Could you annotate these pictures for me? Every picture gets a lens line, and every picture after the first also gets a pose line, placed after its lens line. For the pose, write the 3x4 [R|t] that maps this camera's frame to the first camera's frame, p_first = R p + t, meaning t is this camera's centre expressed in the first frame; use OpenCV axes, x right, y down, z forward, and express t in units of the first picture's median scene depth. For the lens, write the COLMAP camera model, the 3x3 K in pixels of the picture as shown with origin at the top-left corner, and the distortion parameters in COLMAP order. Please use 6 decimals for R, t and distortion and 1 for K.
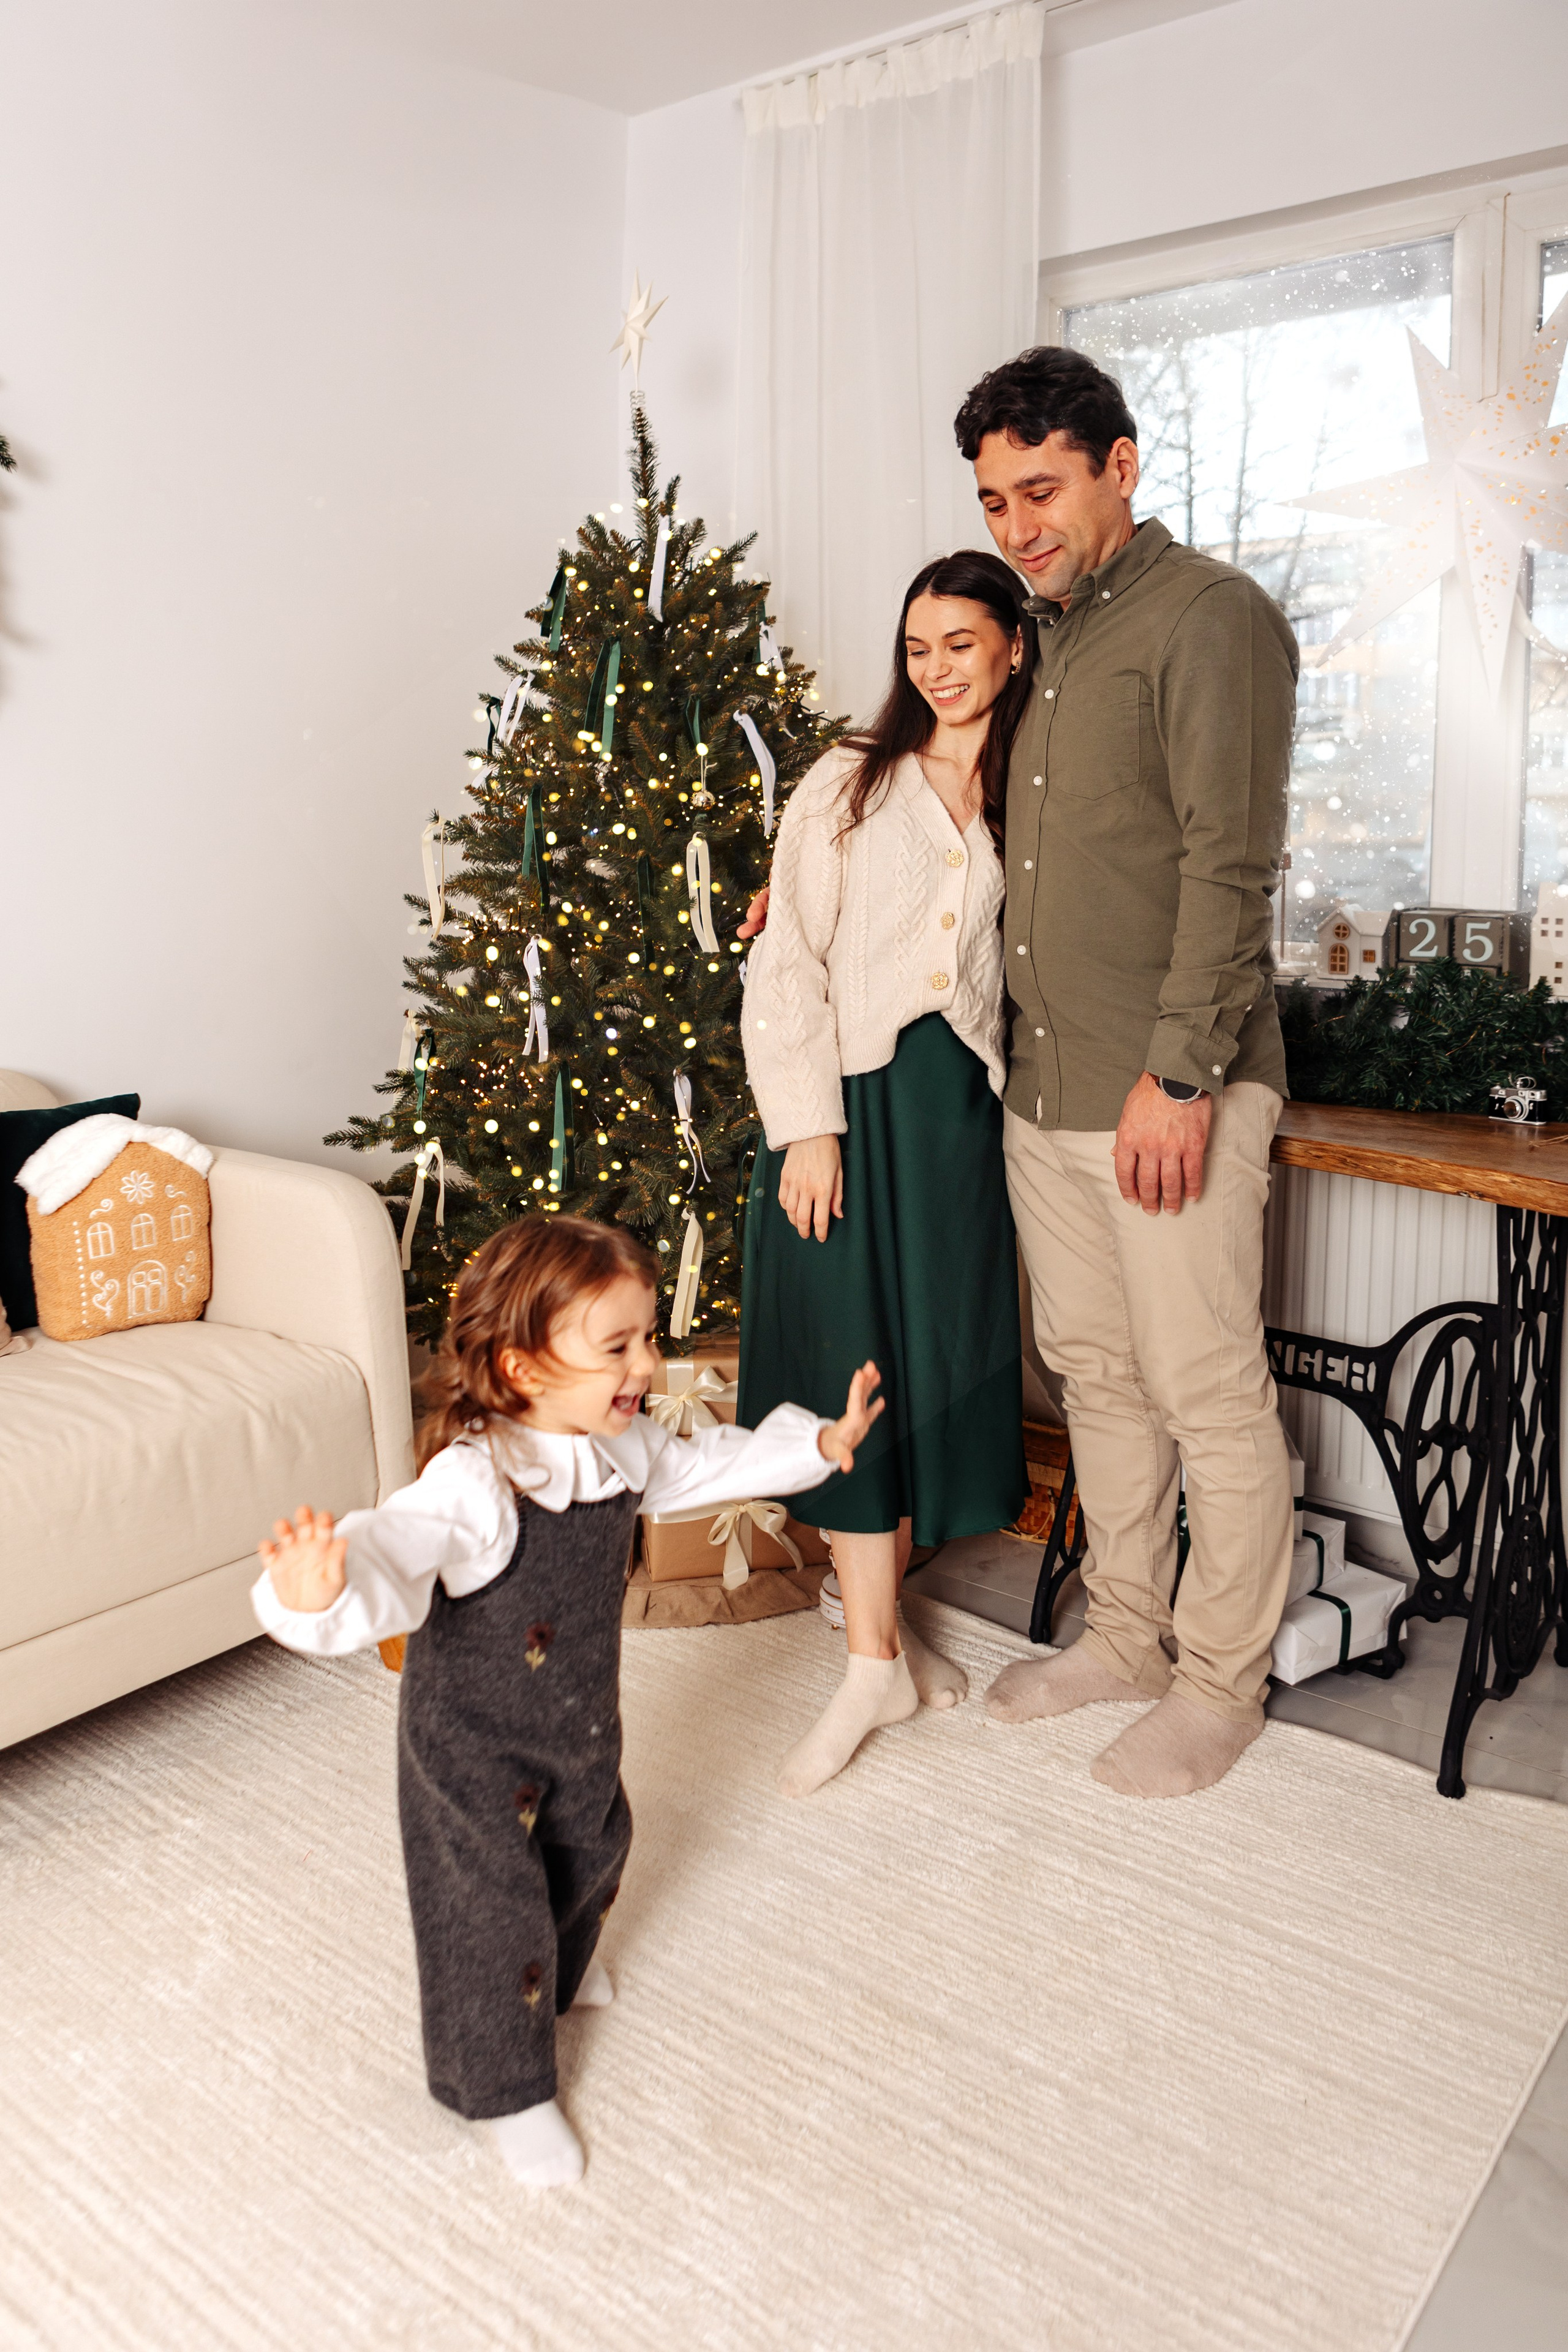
lens RADIAL K [[1857.8, 0, 823.9], [0, 1857.8, 911.1], [0, 0, 1]] dist [-0.011081, 0.020548]
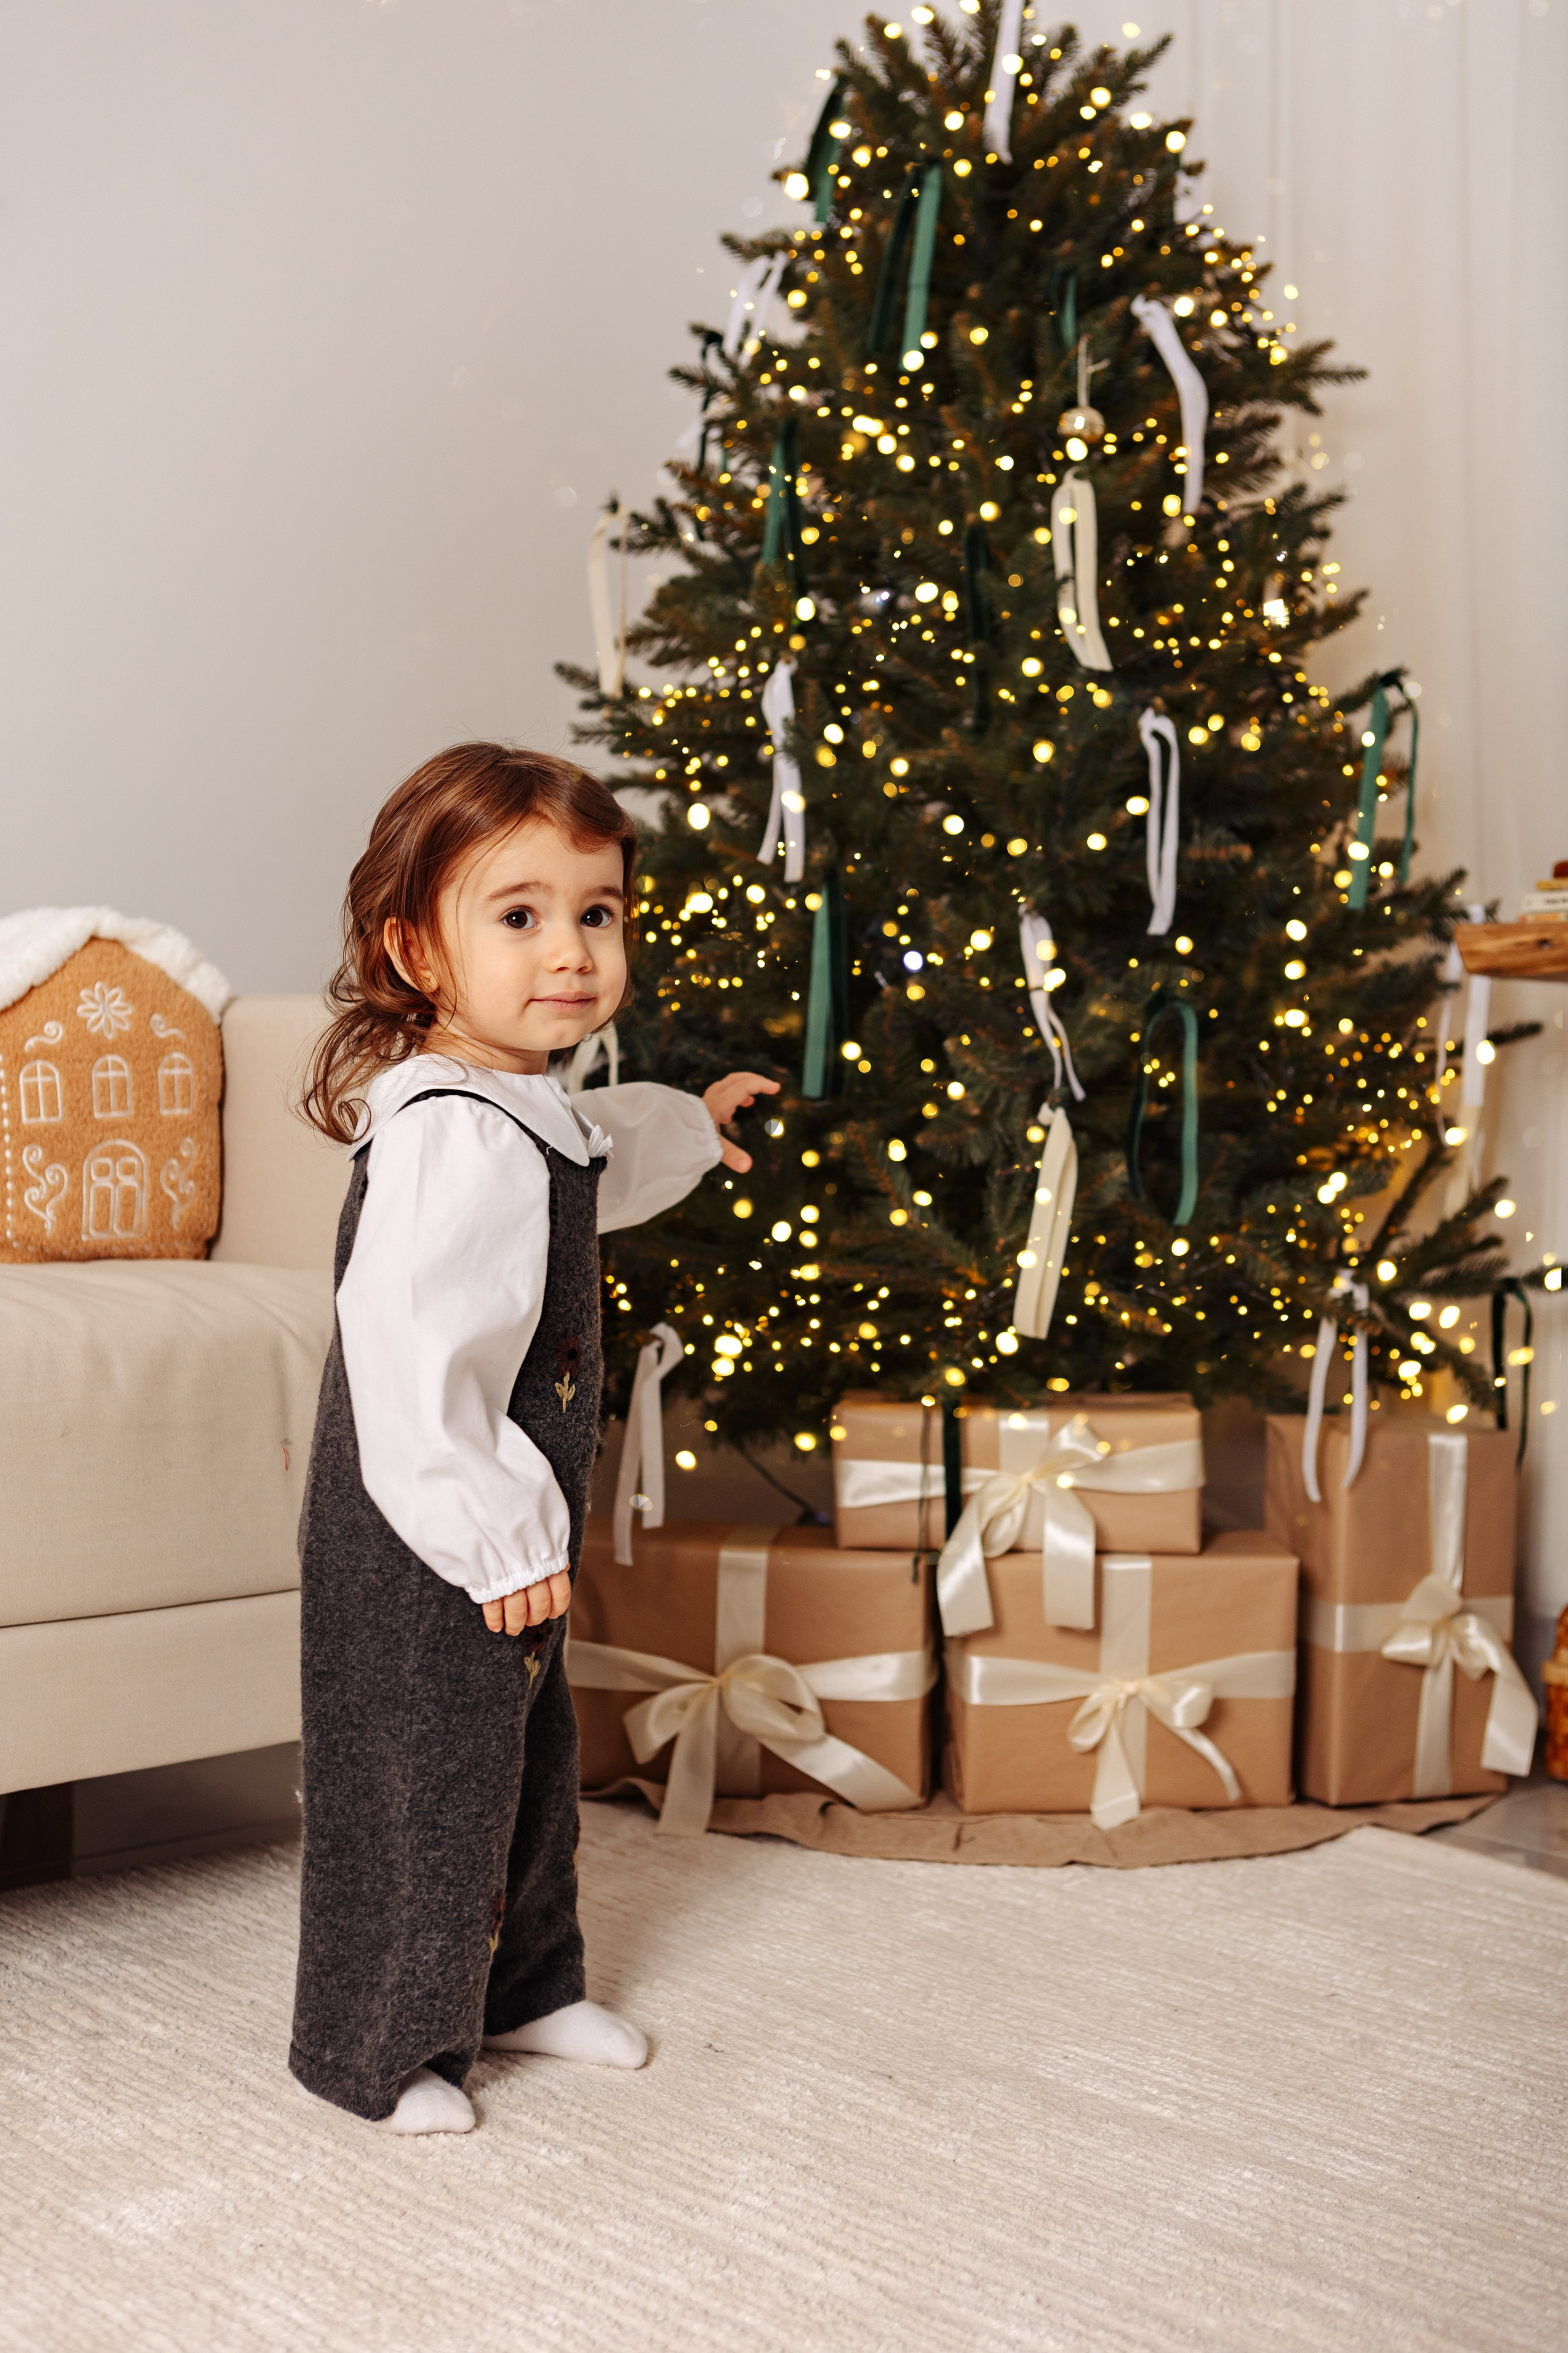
lens RADIAL K [[2896.1, 0, 766.2], [0, 2896.1, 1131.4], [0, 0, 1]] dist [-0.014631, 0.000000]
pose [[0.991141, 0.017021, -0.131722, -0.045451], [-0.023277, 0.998665, -0.046107, 0.223456], [0.130761, 0.048764, 0.990214, 0.133961]]
